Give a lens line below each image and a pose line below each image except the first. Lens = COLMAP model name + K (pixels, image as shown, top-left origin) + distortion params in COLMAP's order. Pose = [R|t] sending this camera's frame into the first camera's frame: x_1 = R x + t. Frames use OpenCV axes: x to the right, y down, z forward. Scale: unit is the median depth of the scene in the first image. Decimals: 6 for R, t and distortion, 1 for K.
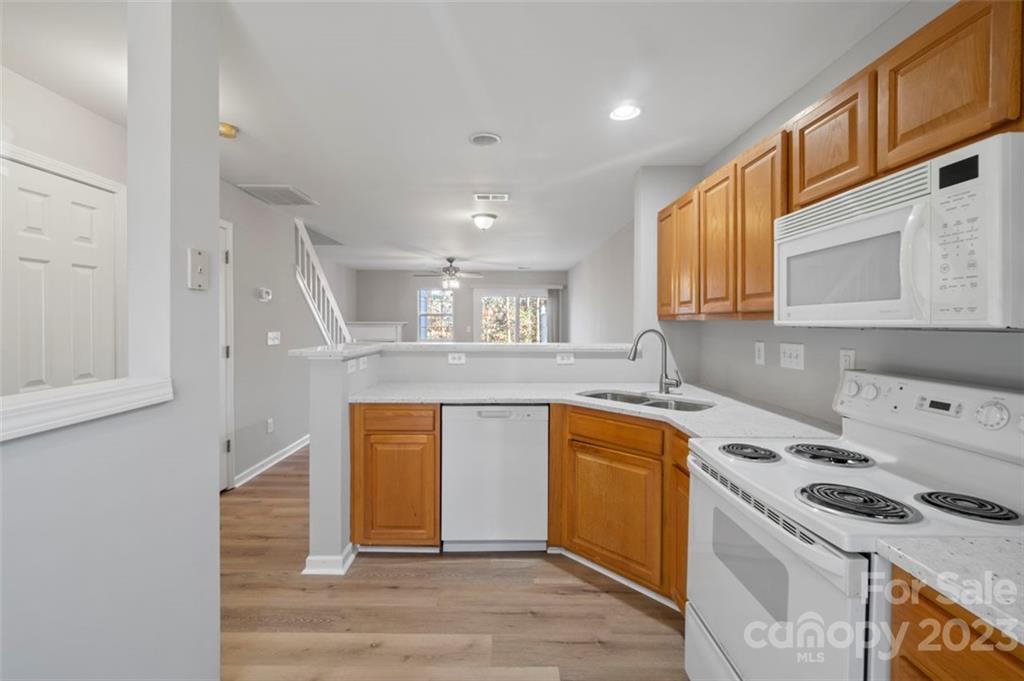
lens RADIAL K [[437.3, 0, 512.6], [0, 437.3, 315.5], [0, 0, 1]] dist [0.000658, 0.000208]
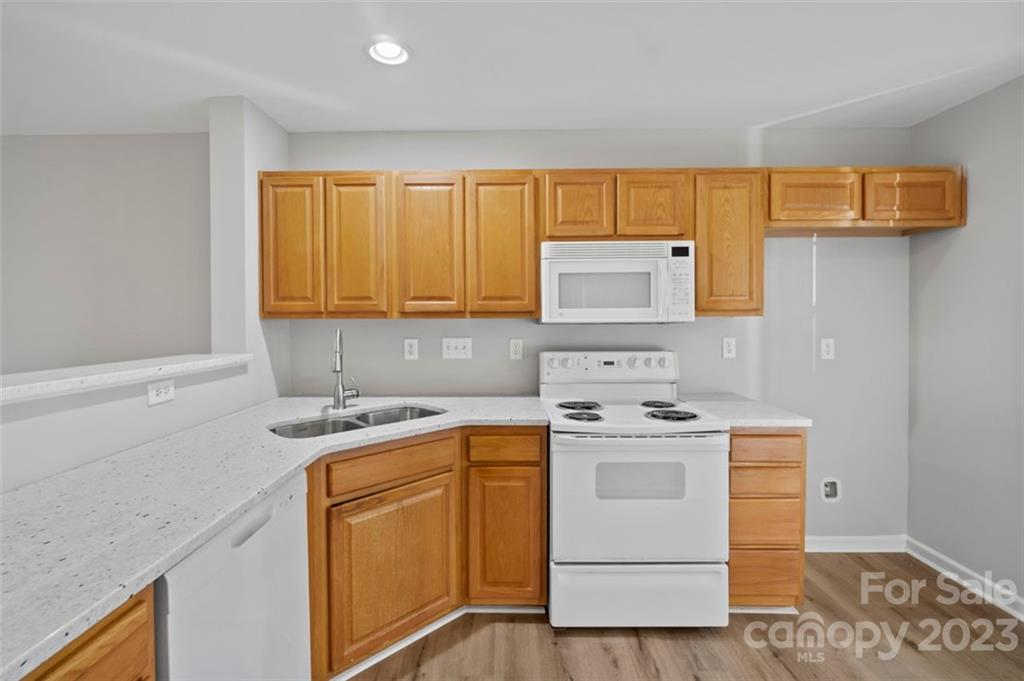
lens RADIAL K [[443.1, 0, 505.1], [0, 443.1, 318.6], [0, 0, 1]] dist [-0.002828, -0.000019]
pose [[0.034437, -0.002891, 0.999403, -0.517741], [-0.010373, 0.999941, 0.003250, 0.005378], [-0.999353, -0.010479, 0.034405, 0.747120]]
